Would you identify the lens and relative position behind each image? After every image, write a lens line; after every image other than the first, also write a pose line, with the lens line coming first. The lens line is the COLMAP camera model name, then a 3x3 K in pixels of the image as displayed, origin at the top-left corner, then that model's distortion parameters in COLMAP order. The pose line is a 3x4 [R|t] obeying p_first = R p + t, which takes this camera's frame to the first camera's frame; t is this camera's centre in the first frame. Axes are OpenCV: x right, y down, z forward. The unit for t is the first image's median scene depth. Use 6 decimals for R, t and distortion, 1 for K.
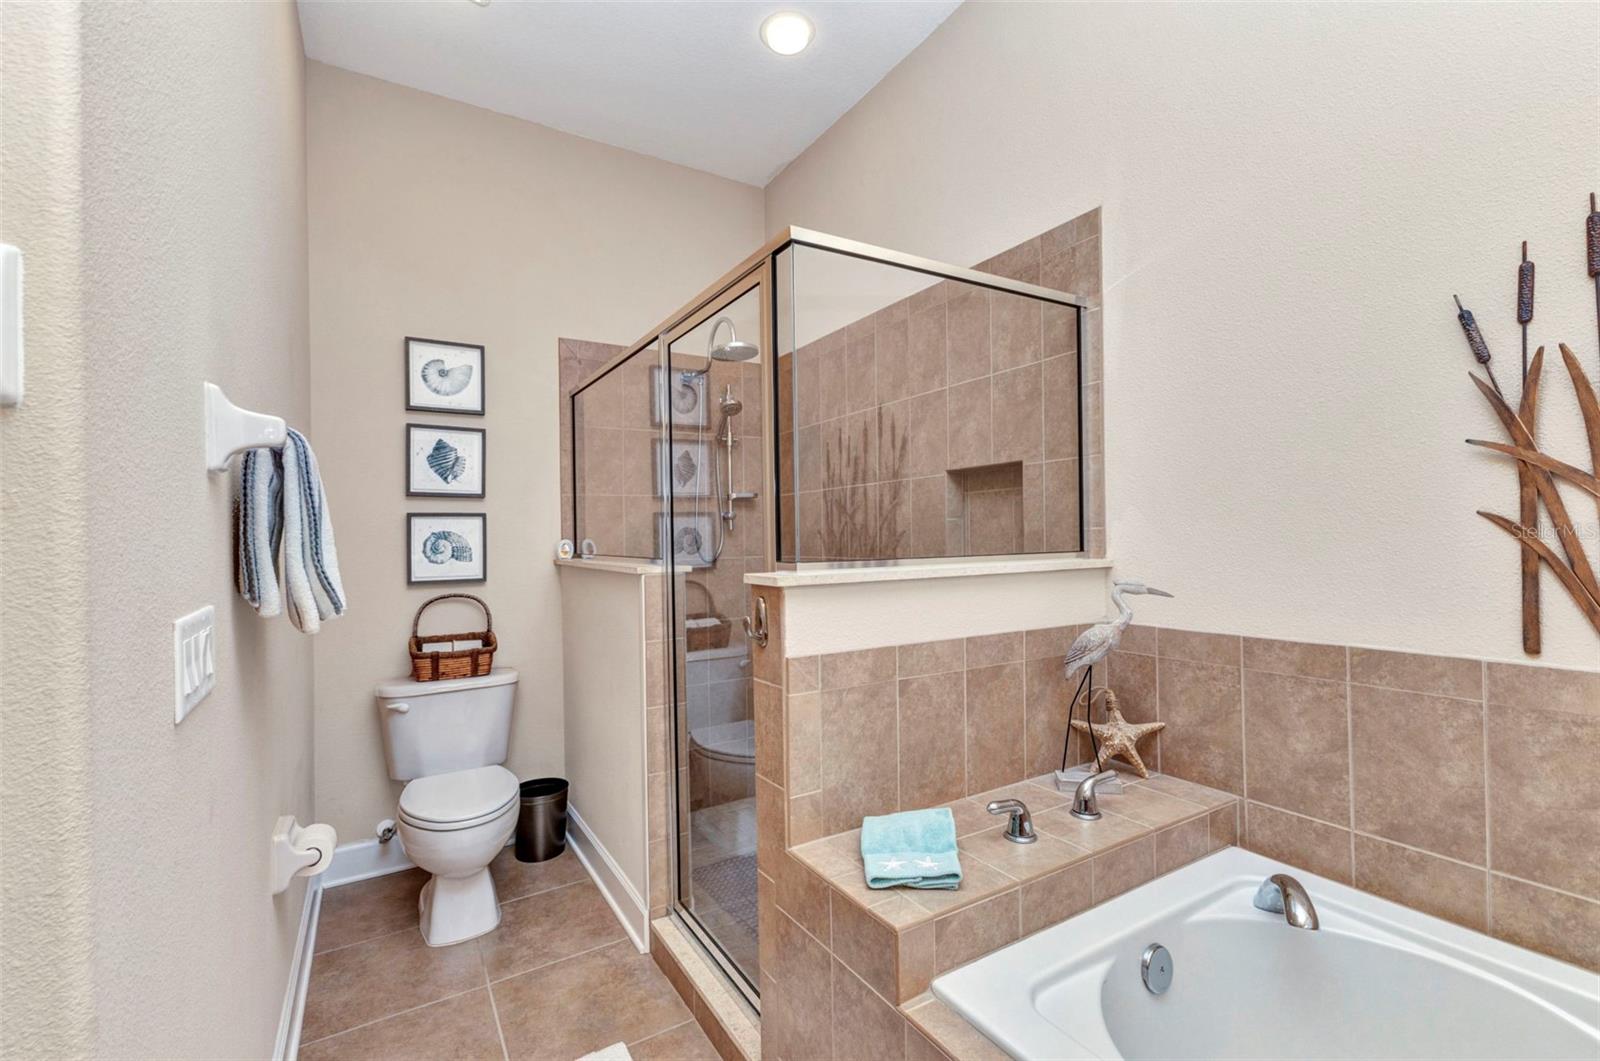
lens RADIAL K [[699.1, 0, 795.1], [0, 699.1, 531.9], [0, 0, 1]] dist [0.012529, -0.001209]
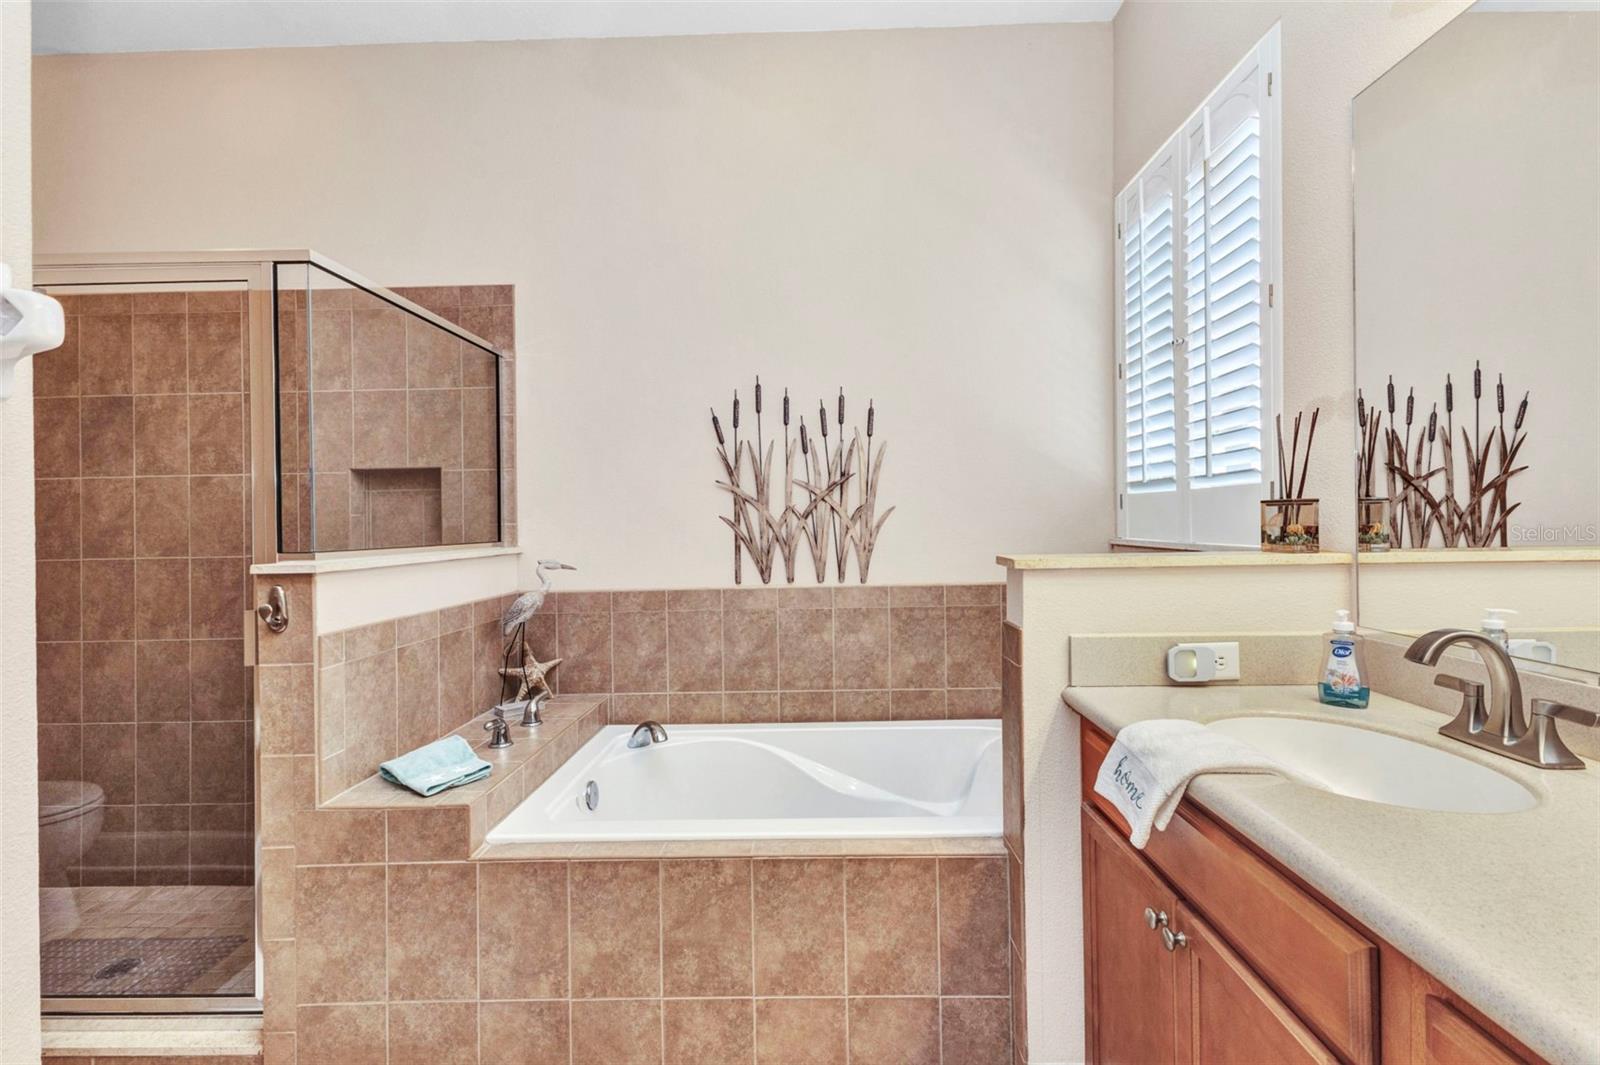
lens RADIAL K [[699.1, 0, 822.9], [0, 699.1, 503.5], [0, 0, 1]] dist [0.012529, -0.001209]
pose [[0.524404, 0.031189, 0.850898, -0.502078], [0.002454, 0.999269, -0.038140, 0.010486], [-0.851466, 0.022089, 0.523944, -0.260460]]
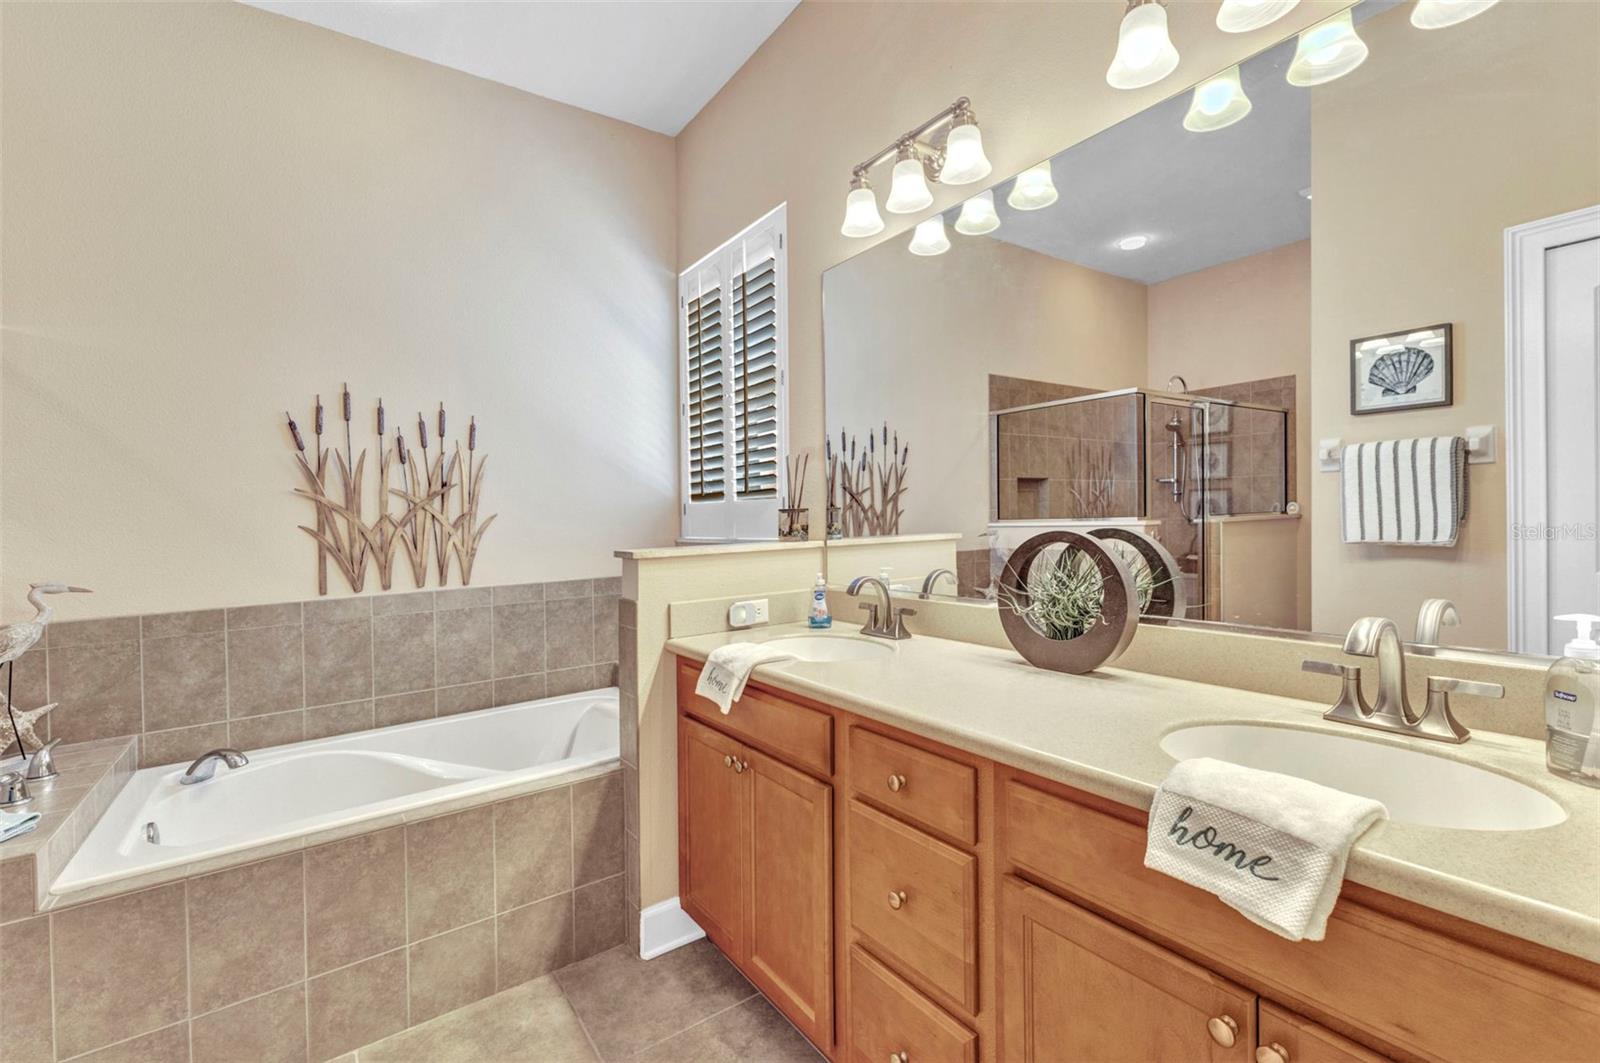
lens RADIAL K [[699.1, 0, 828.1], [0, 699.1, 501.3], [0, 0, 1]] dist [0.012529, -0.001209]
pose [[-0.097888, 0.041077, 0.994349, -0.941061], [0.027428, 0.998880, -0.038564, 0.015500], [-0.994819, 0.023498, -0.098905, -0.219976]]
